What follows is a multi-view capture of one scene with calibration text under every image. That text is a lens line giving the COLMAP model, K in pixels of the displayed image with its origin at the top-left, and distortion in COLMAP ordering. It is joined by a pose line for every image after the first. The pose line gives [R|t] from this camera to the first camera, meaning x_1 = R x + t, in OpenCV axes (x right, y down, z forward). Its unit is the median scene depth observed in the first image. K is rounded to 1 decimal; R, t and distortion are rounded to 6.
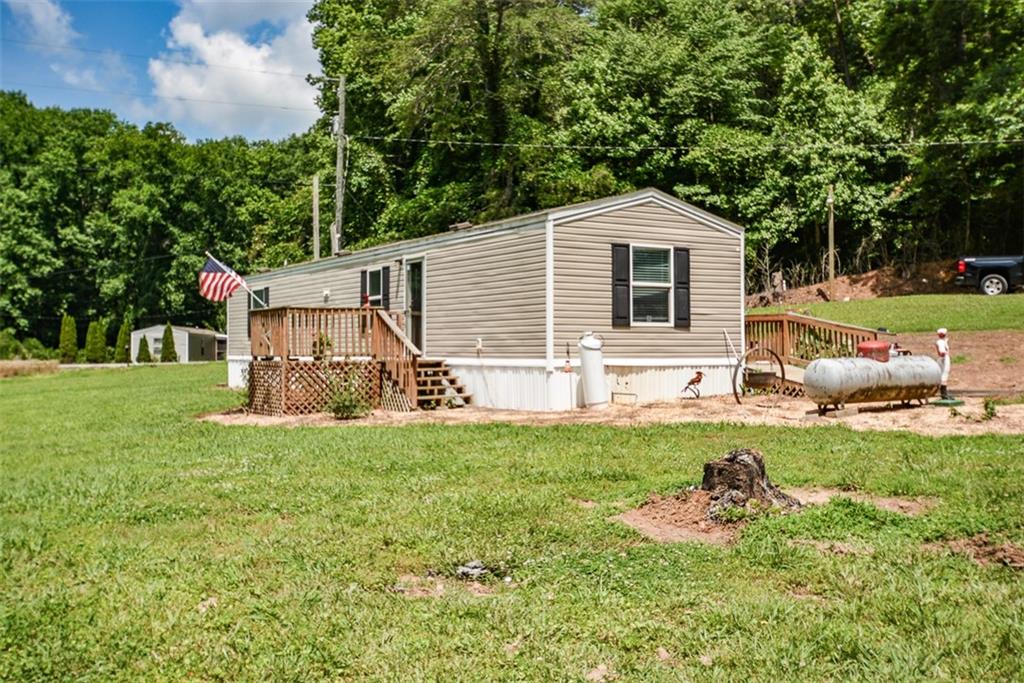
lens RADIAL K [[1011.6, 0, 521.8], [0, 1011.6, 347.0], [0, 0, 1]] dist [-0.002607, 0.000000]
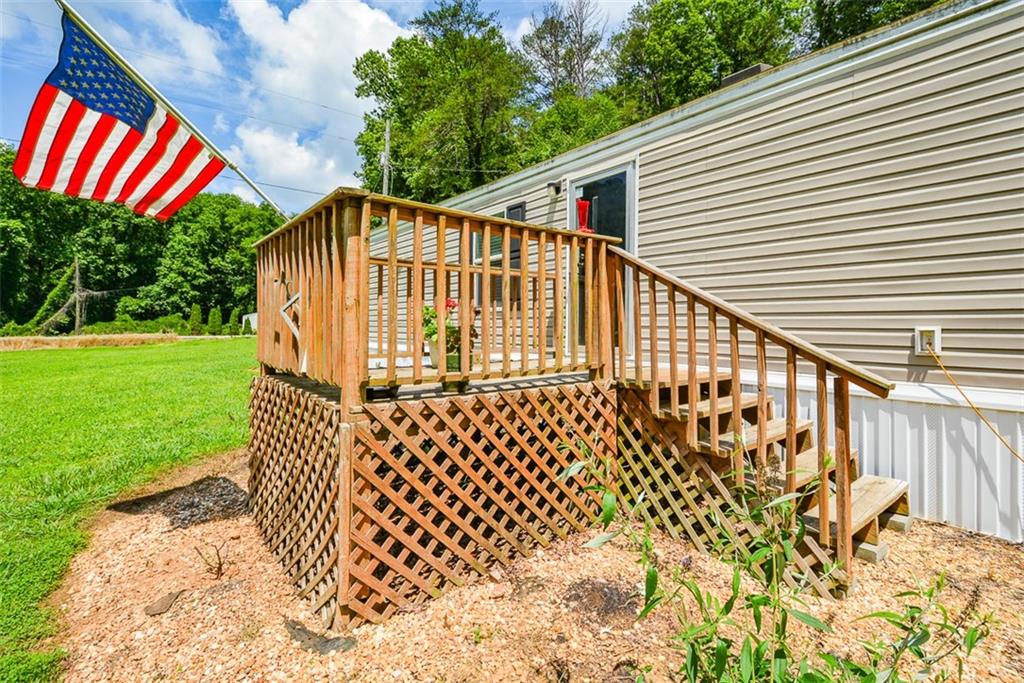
lens RADIAL K [[453.5, 0, 520.3], [0, 453.5, 333.7], [0, 0, 1]] dist [0.002038, -0.002524]
pose [[0.988986, 0.008031, 0.147788, -0.069677], [-0.010521, 0.999815, 0.016072, -0.002156], [-0.147631, -0.017449, 0.988889, 0.293641]]
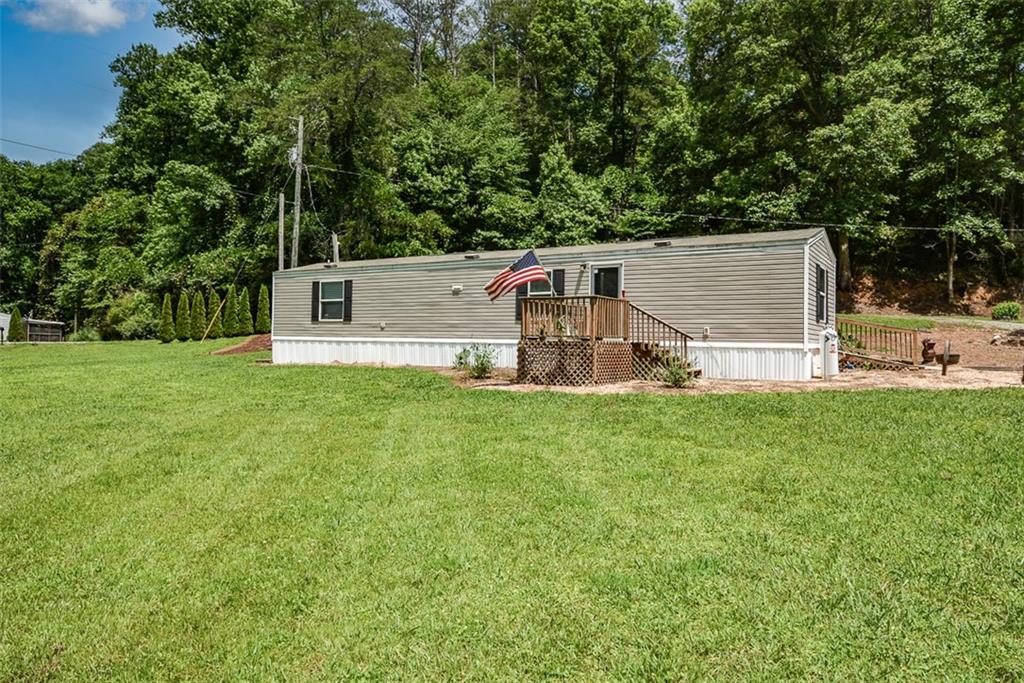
lens RADIAL K [[661.5, 0, 508.3], [0, 661.5, 335.6], [0, 0, 1]] dist [-0.003430, -0.001049]
pose [[0.899218, 0.027212, 0.436653, -0.225878], [-0.023536, 0.999627, -0.013826, 0.007239], [-0.436867, 0.002155, 0.899524, 0.109471]]
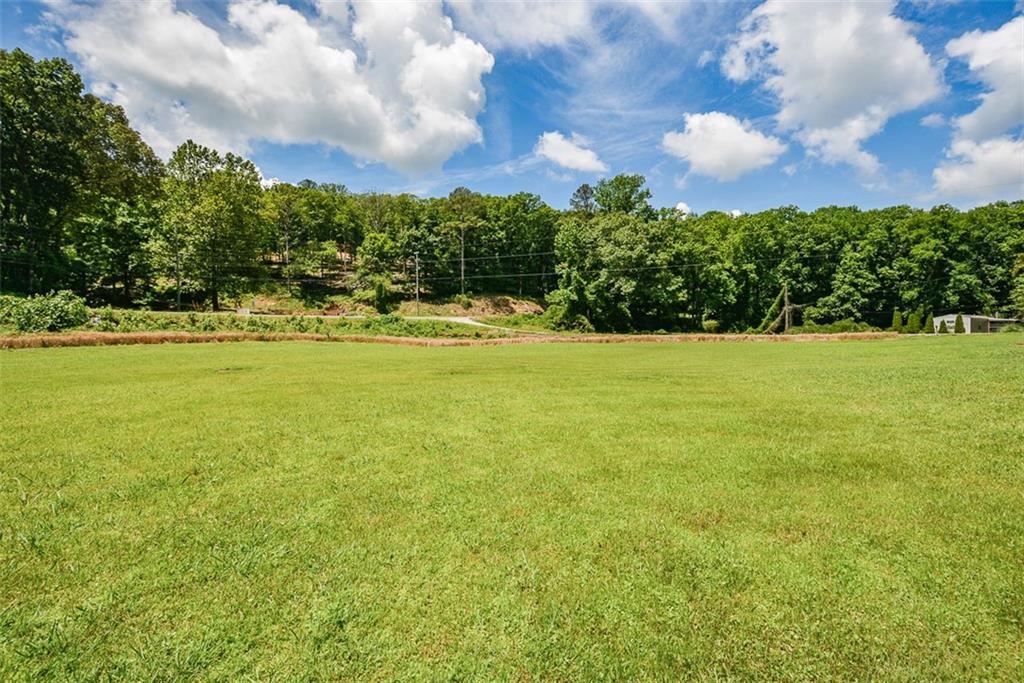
lens RADIAL K [[453.5, 0, 509.5], [0, 453.5, 339.3], [0, 0, 1]] dist [0.002038, -0.002524]
pose [[0.465644, 0.015069, -0.884844, 0.040756], [0.010058, 0.999700, 0.022318, -0.001817], [0.884915, -0.019292, 0.465353, -0.273704]]
